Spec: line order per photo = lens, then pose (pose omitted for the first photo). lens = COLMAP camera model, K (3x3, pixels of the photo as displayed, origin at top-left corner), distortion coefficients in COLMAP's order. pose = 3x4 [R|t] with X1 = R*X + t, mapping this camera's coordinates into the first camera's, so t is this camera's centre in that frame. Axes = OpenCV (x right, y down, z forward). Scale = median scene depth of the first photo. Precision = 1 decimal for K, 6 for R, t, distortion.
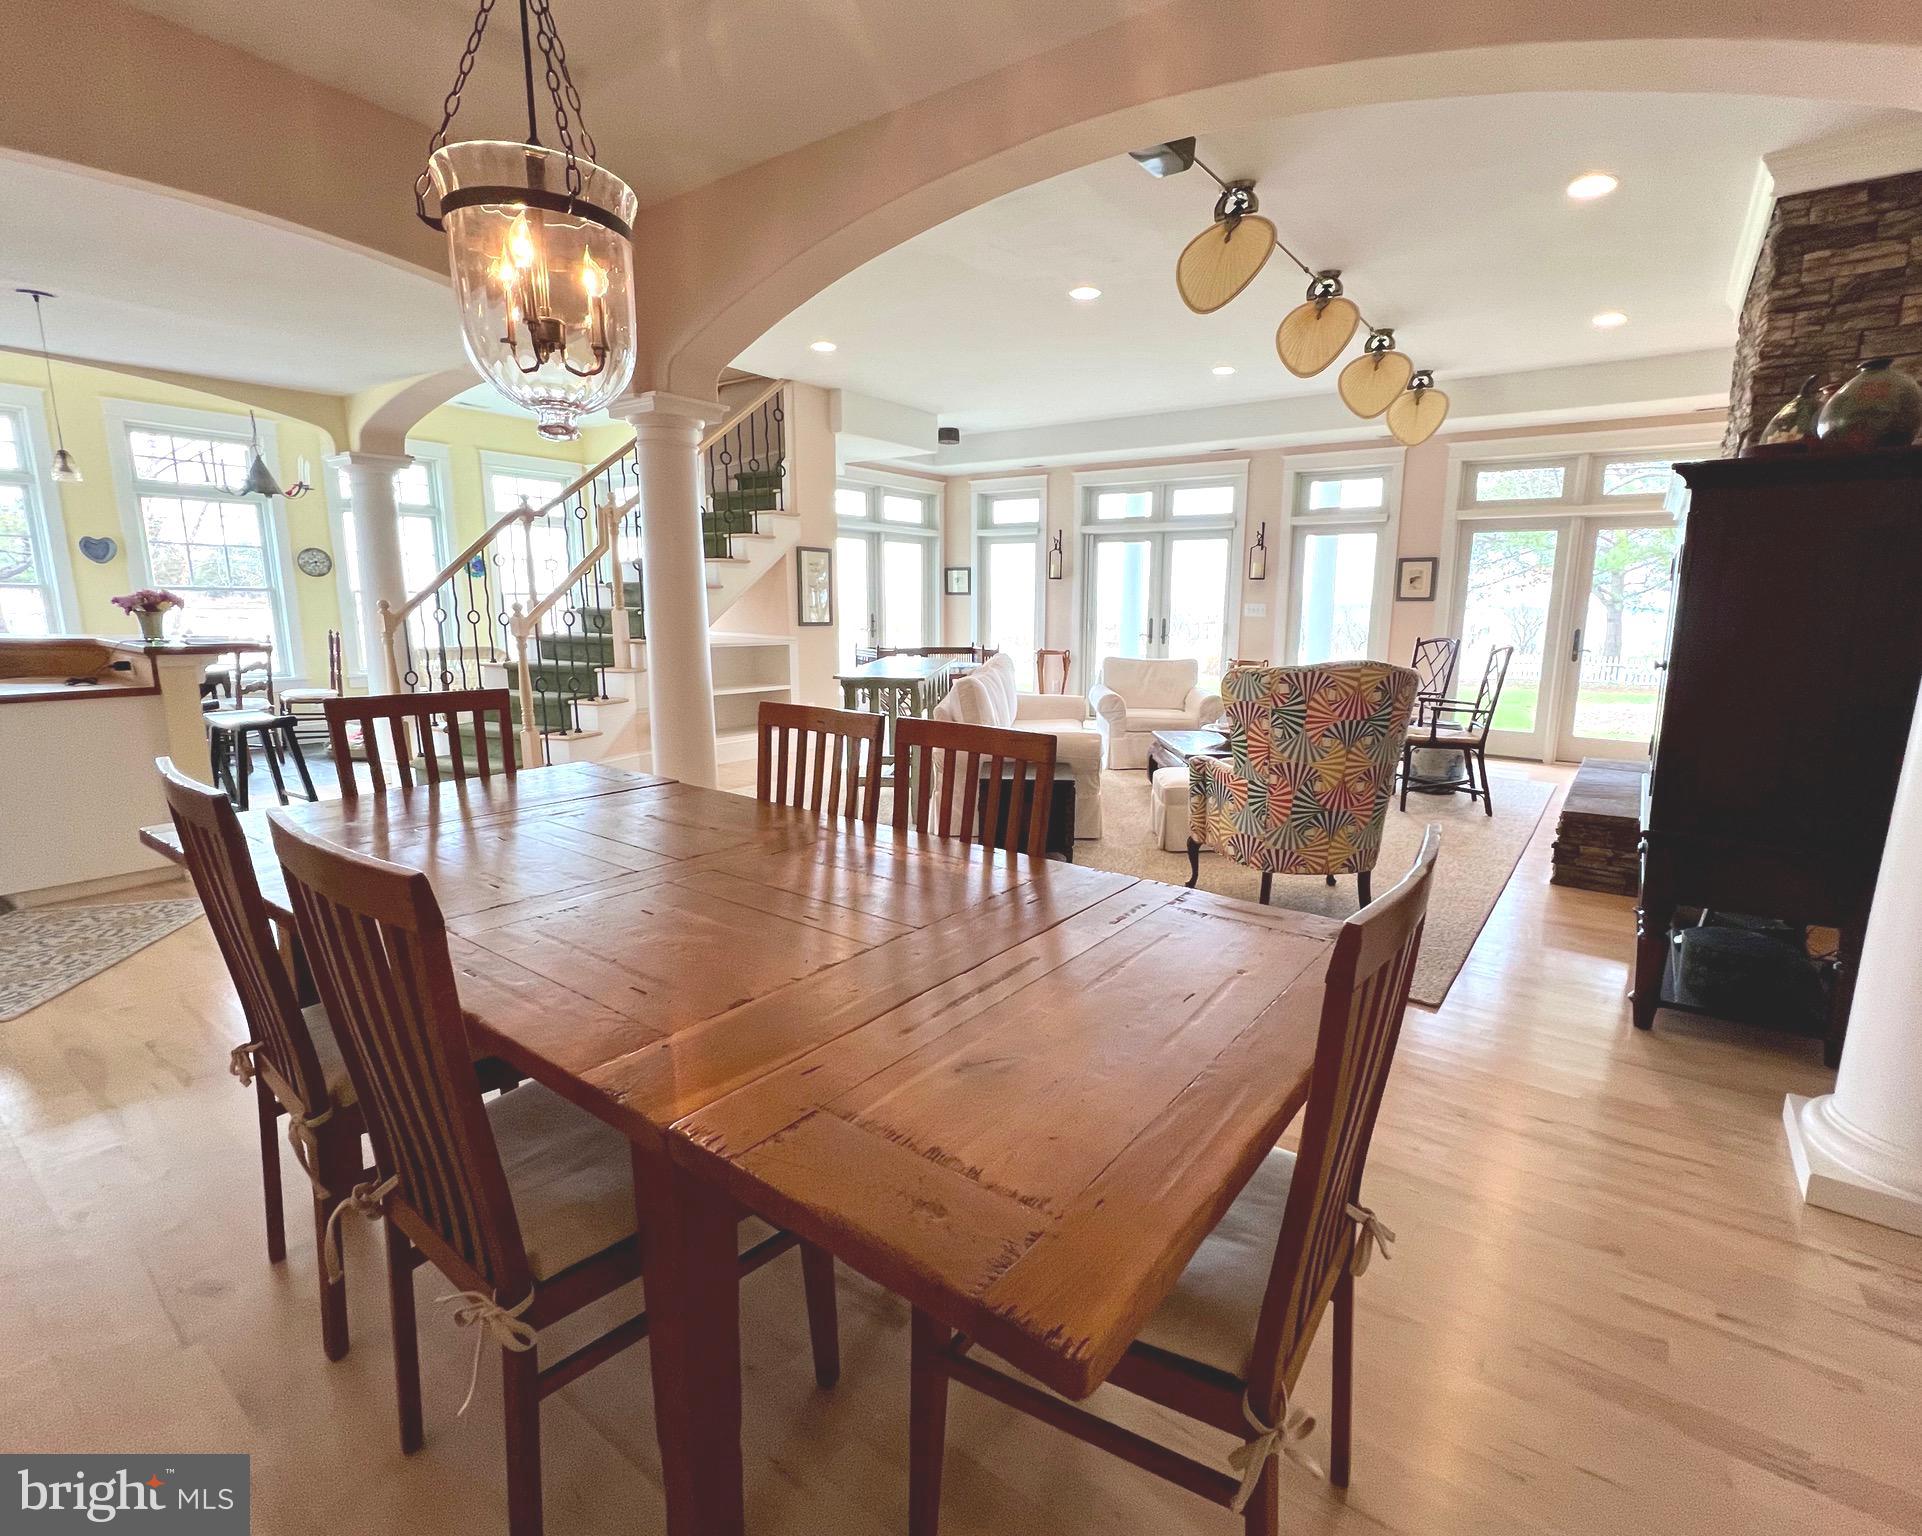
lens RADIAL K [[897.2, 0, 1030.4], [0, 897.2, 764.5], [0, 0, 1]] dist [0.001249, 0.000021]
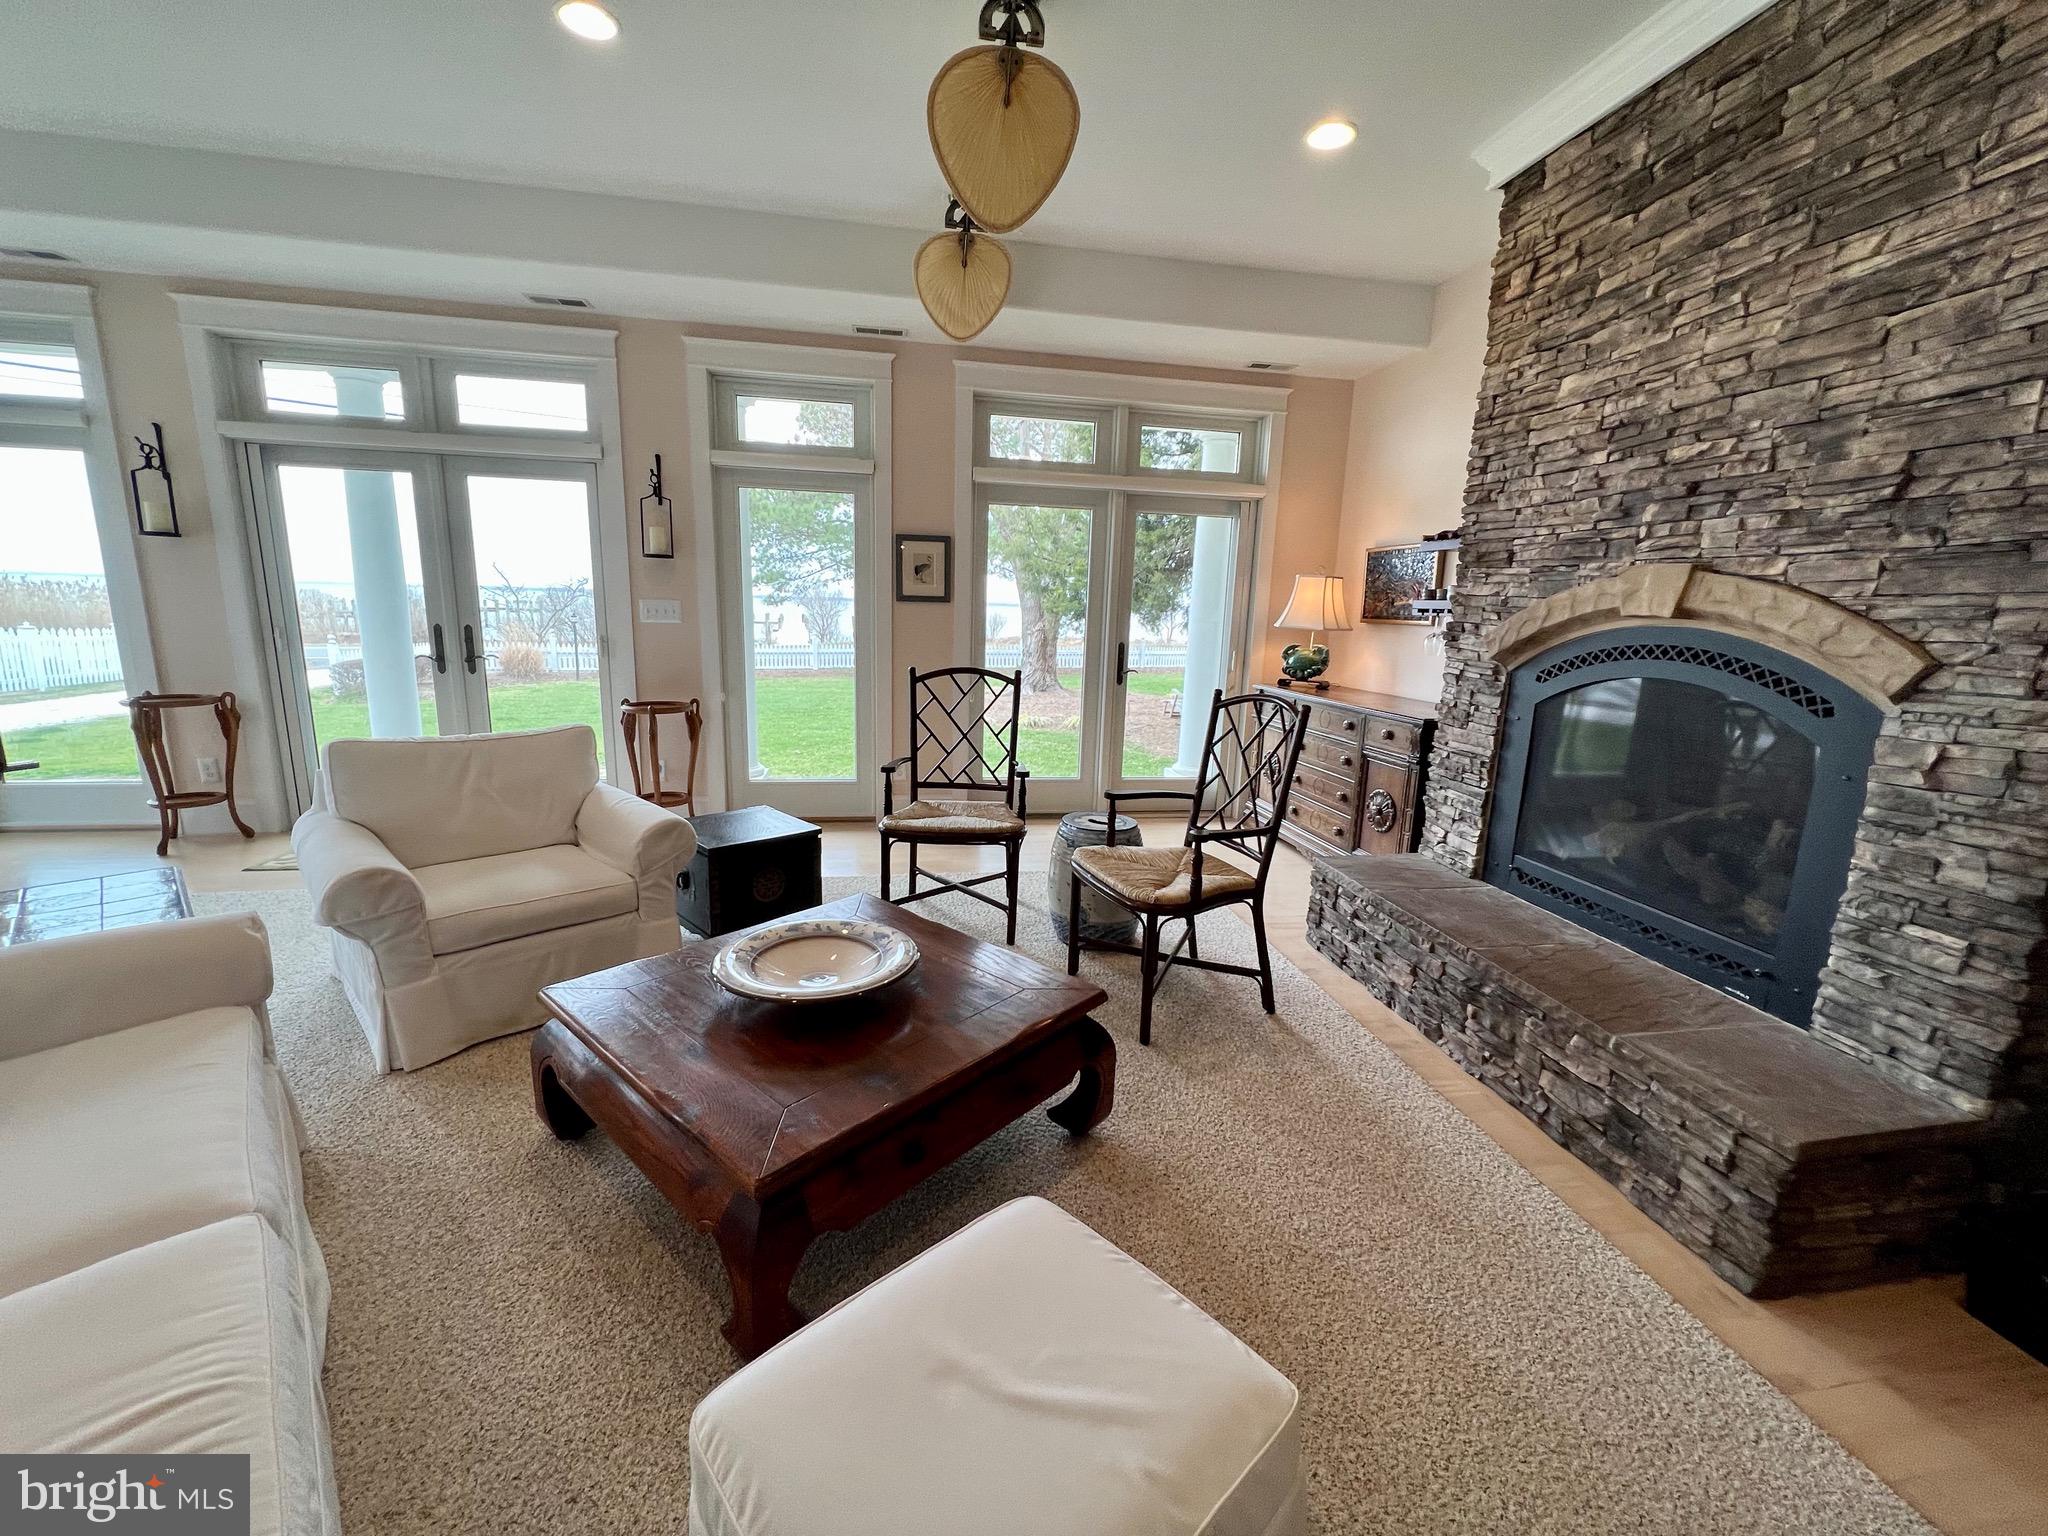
lens RADIAL K [[817.6, 0, 1025.1], [0, 817.6, 769.2], [0, 0, 1]] dist [-0.001260, 0.000264]
pose [[0.717136, -0.127638, 0.685145, 0.045526], [0.102793, 0.991706, 0.077155, -0.084406], [-0.689311, 0.015097, 0.724309, 0.441723]]
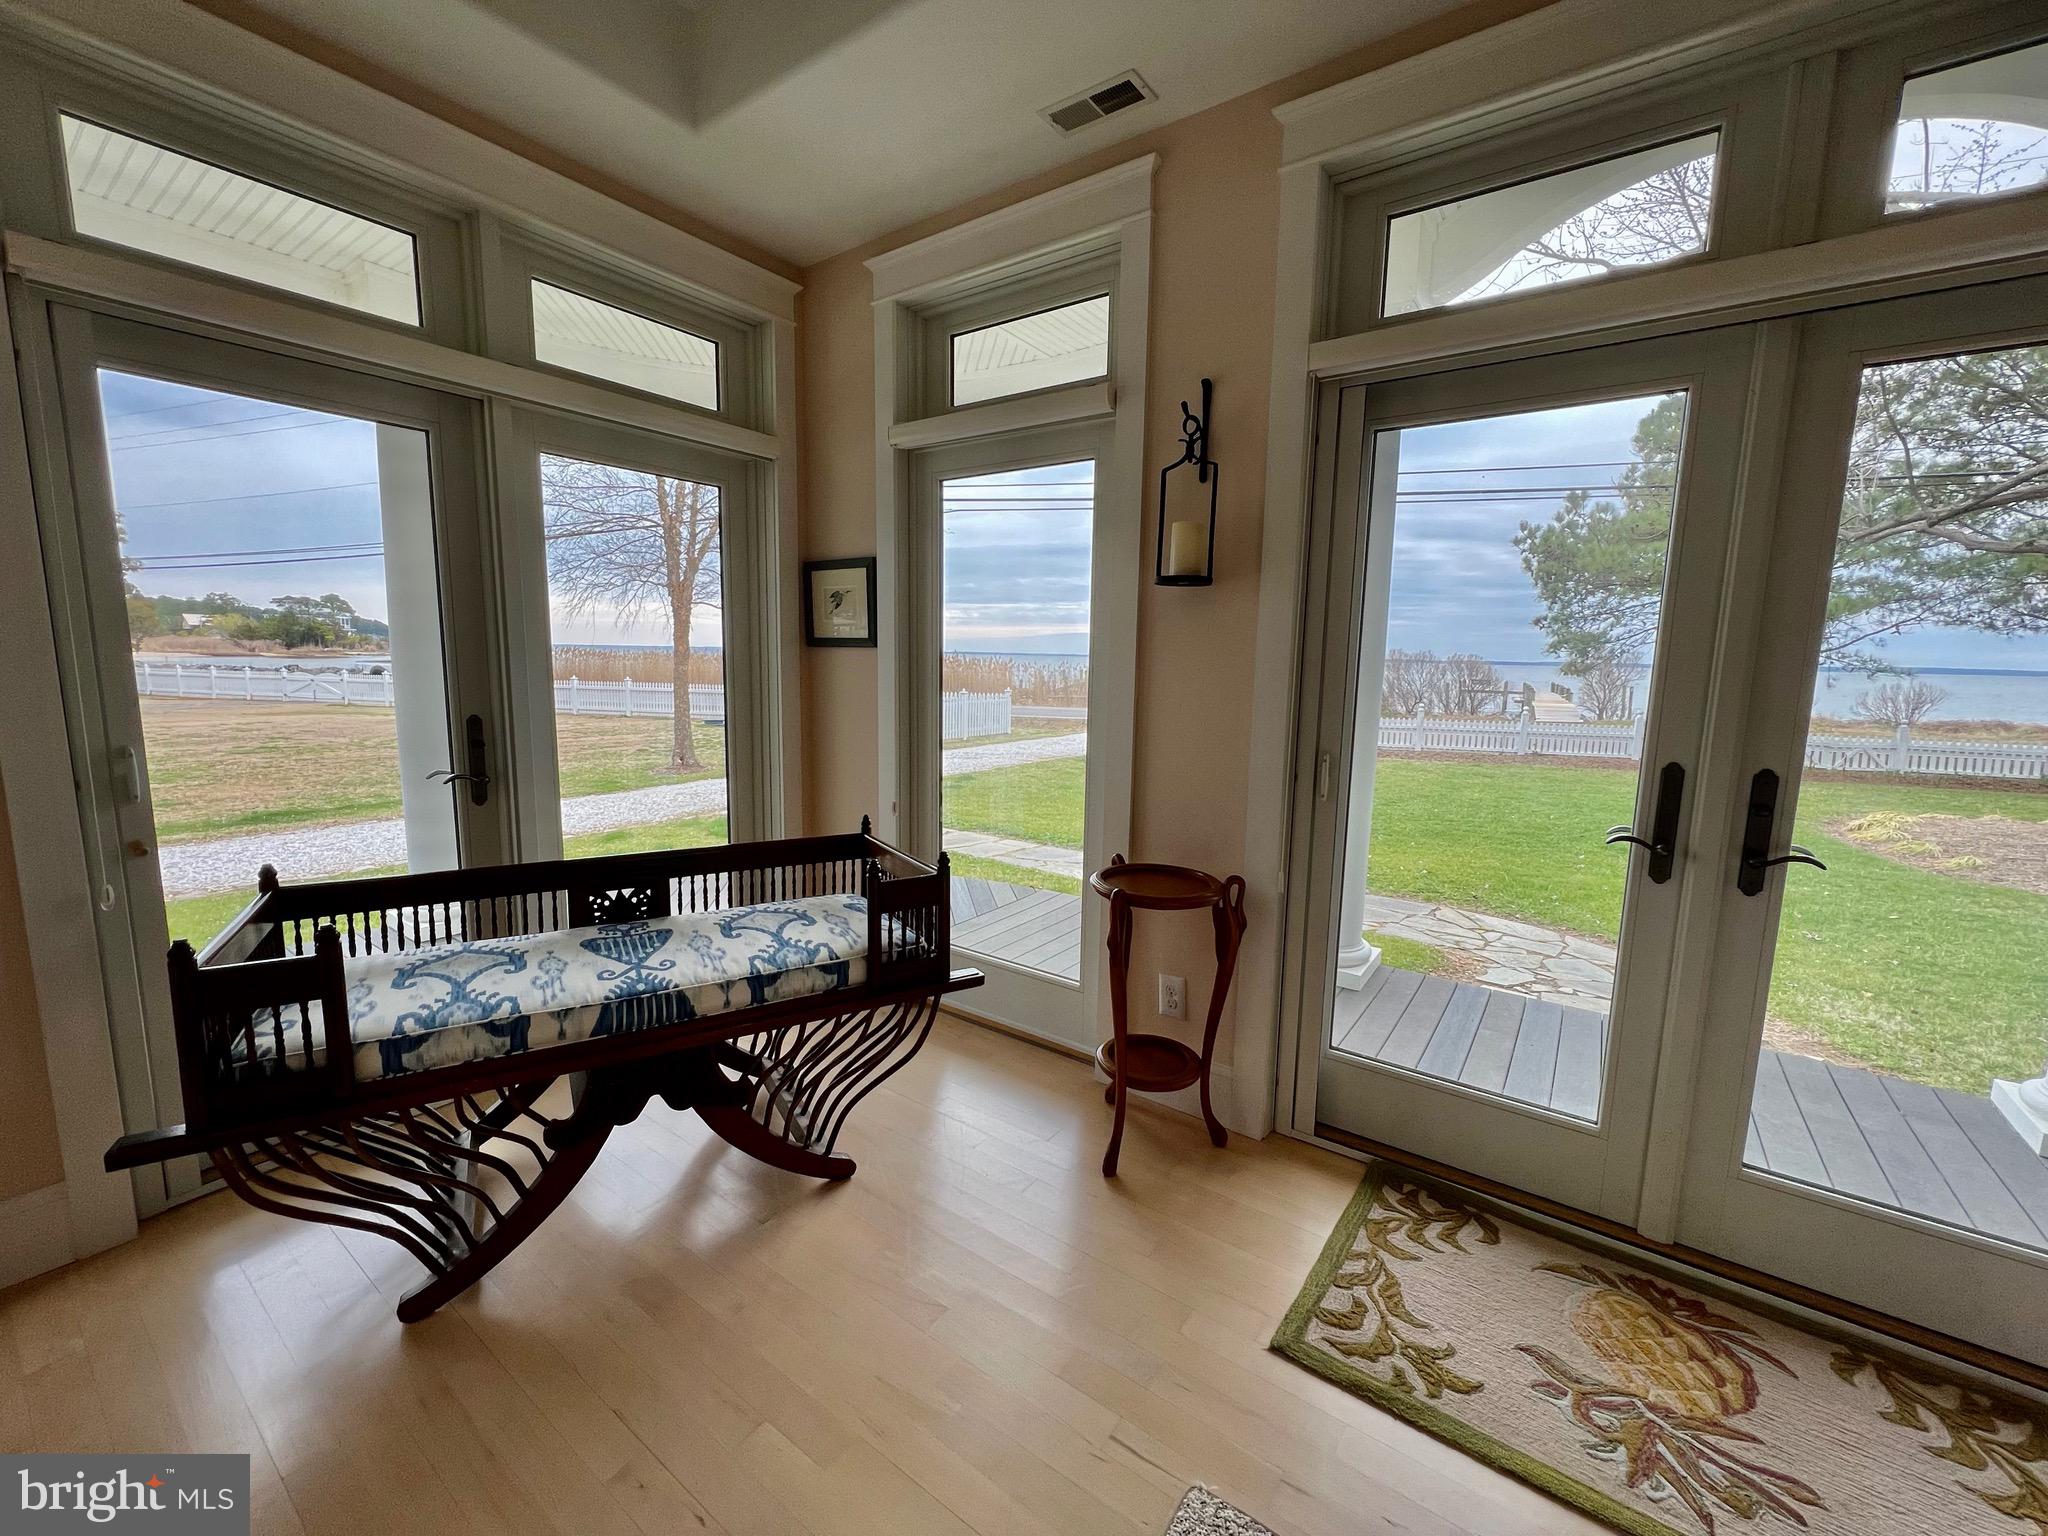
lens RADIAL K [[817.6, 0, 1027.7], [0, 817.6, 769.2], [0, 0, 1]] dist [-0.001260, 0.000264]
pose [[0.999527, 0.007962, -0.029713, -0.008688], [-0.009225, 0.999048, -0.042633, -0.157385], [0.029346, 0.042887, 0.998649, 0.837919]]
